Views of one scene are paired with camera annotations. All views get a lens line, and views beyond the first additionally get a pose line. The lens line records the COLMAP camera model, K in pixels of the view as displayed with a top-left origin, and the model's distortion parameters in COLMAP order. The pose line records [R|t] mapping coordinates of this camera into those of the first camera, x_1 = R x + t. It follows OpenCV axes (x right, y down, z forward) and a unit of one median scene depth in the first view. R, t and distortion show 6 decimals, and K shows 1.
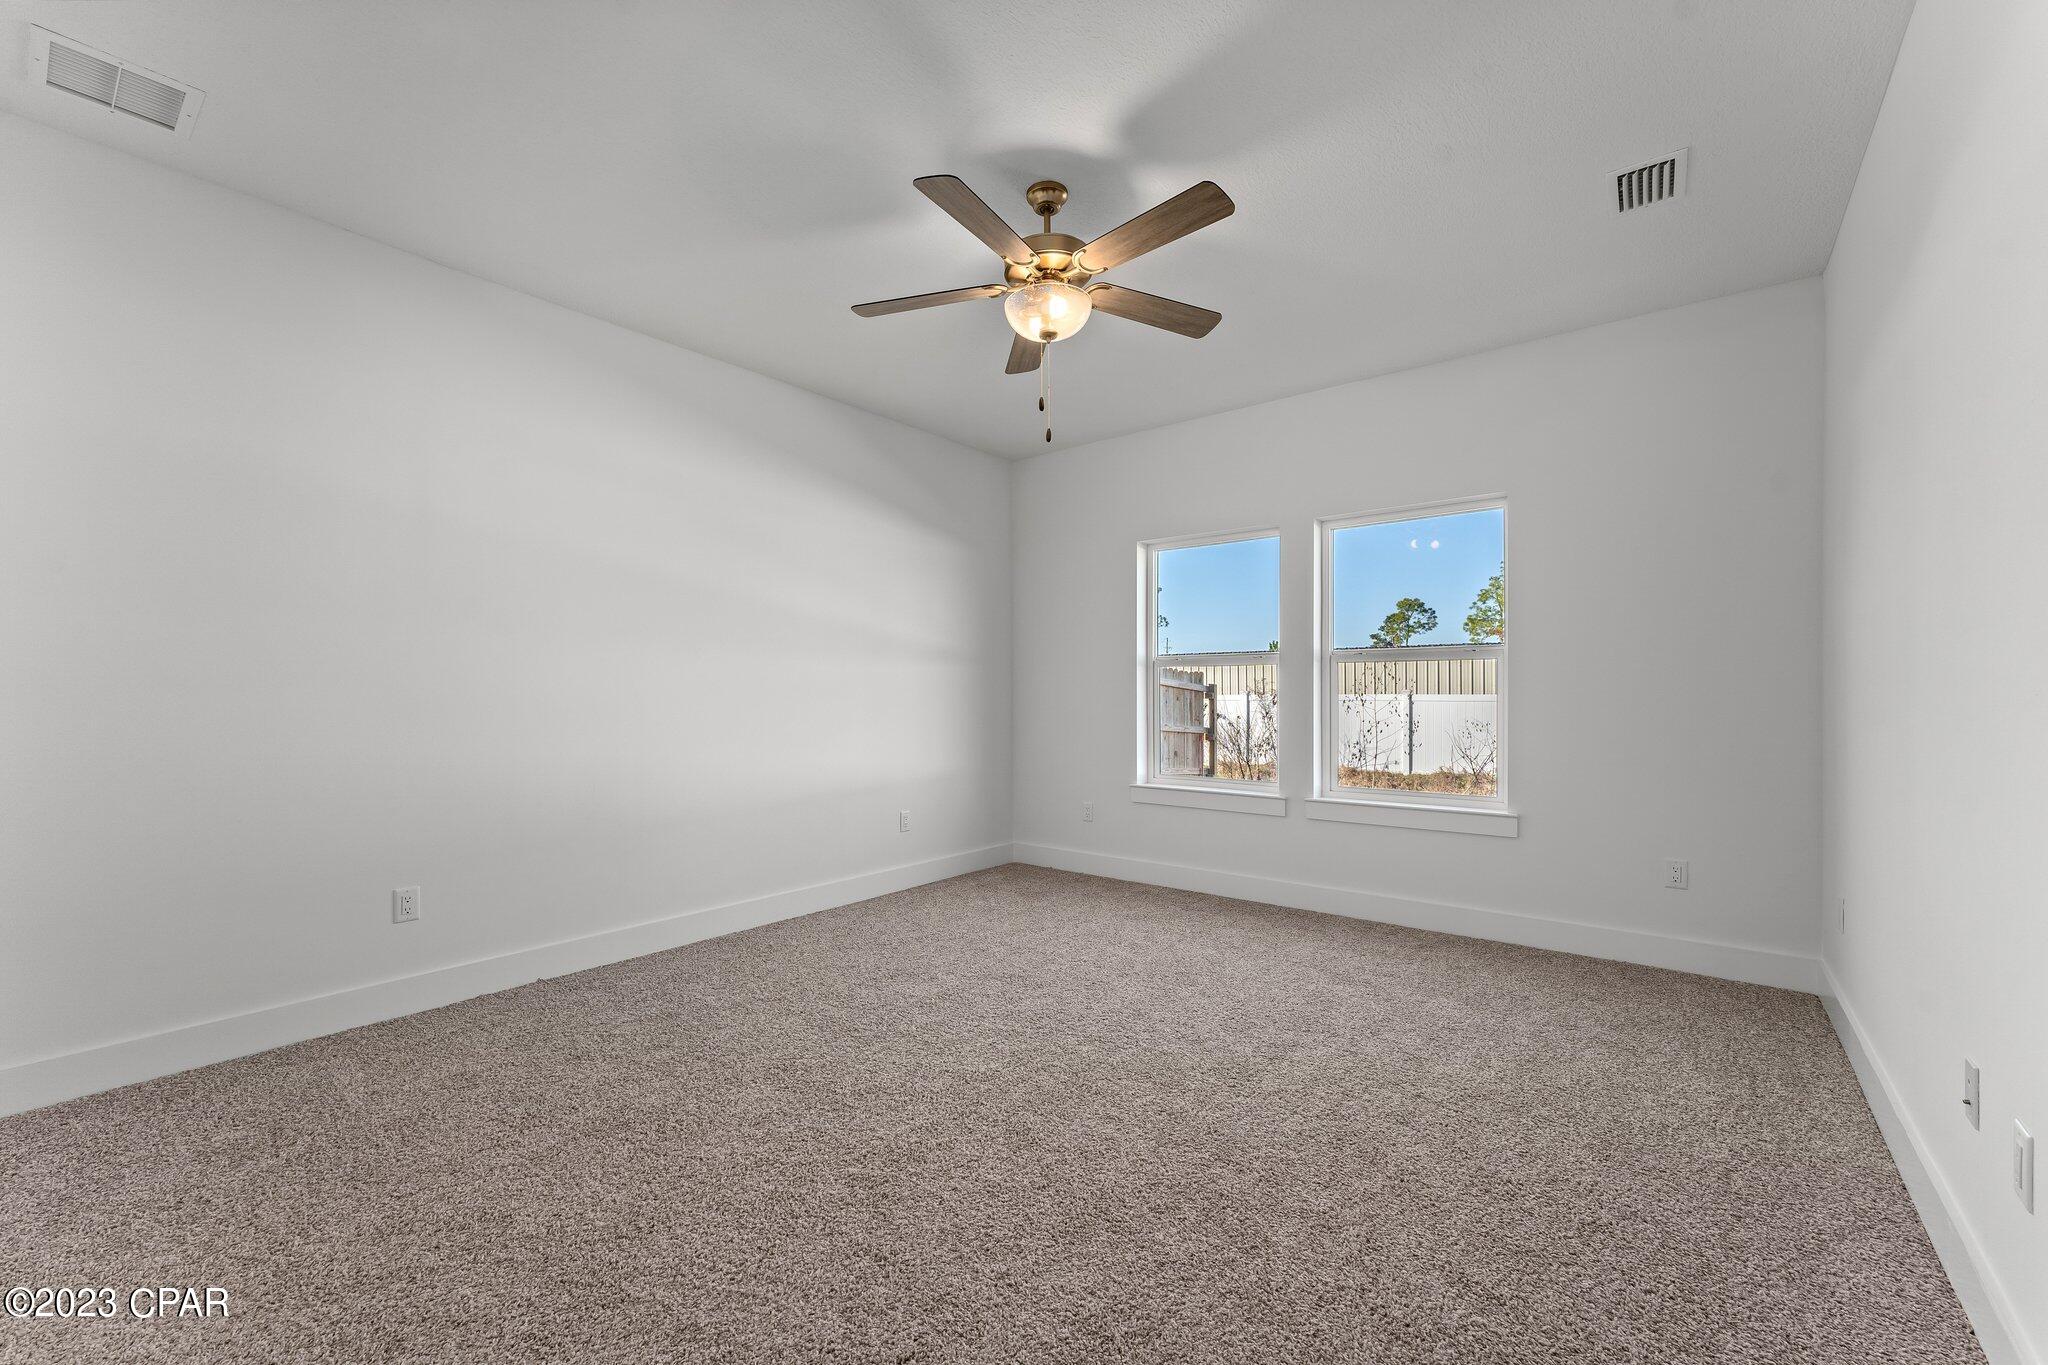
lens RADIAL K [[835.0, 0, 1019.0], [0, 835.0, 692.6], [0, 0, 1]] dist [0.005778, -0.000074]
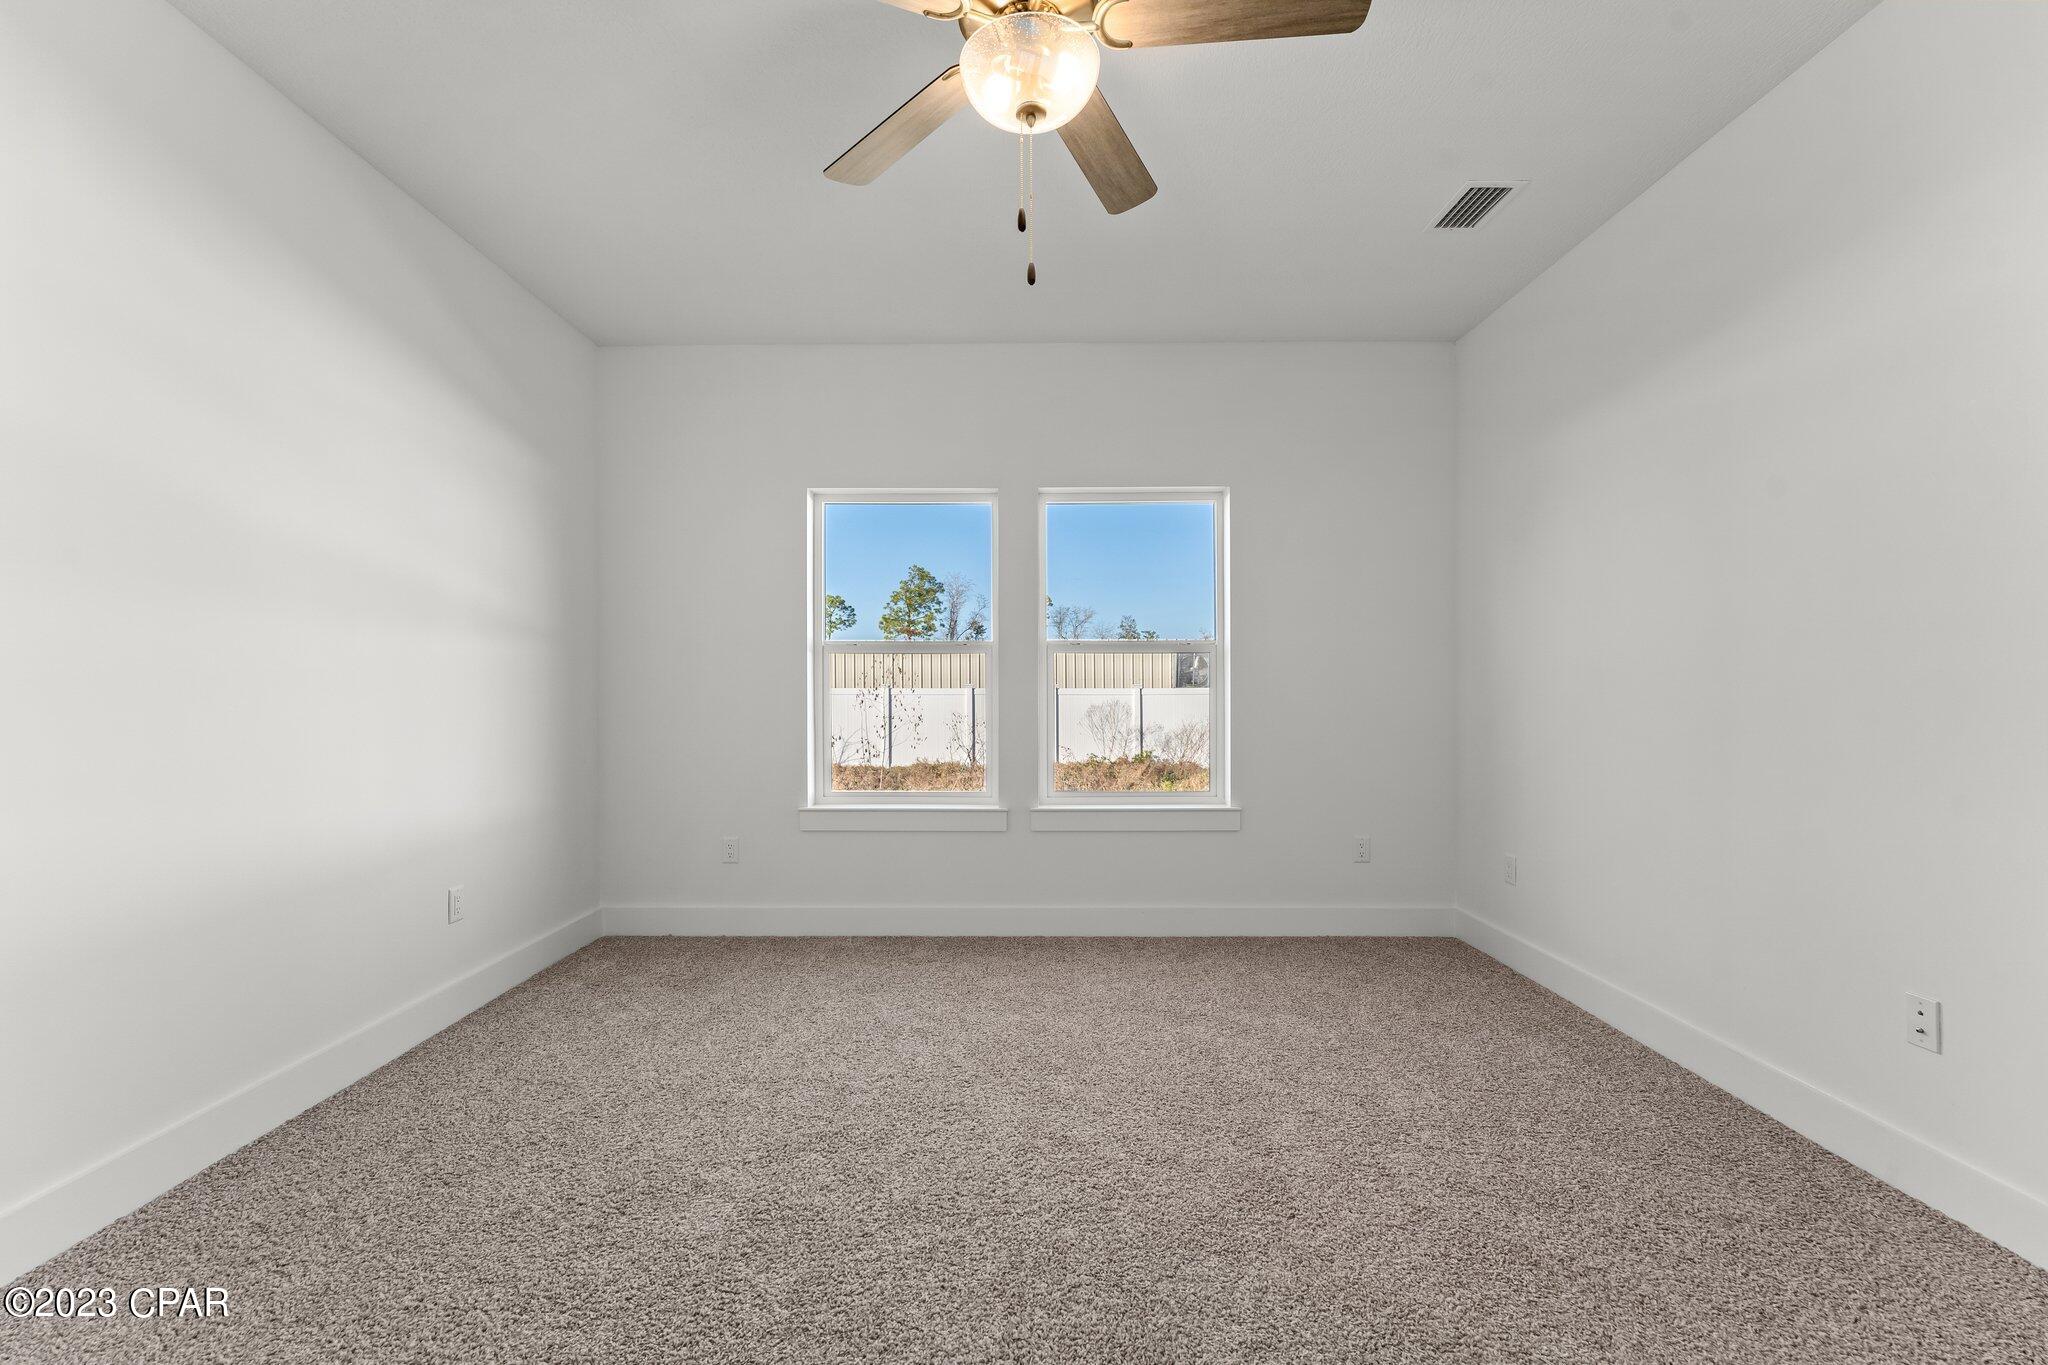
lens RADIAL K [[865.4, 0, 1026.9], [0, 865.4, 688.0], [0, 0, 1]] dist [-0.001801, -0.000142]
pose [[0.780993, -0.000119, 0.624540, -0.237317], [-0.001028, 0.999998, 0.001476, 0.000165], [-0.624540, -0.001795, 0.780991, 0.317813]]
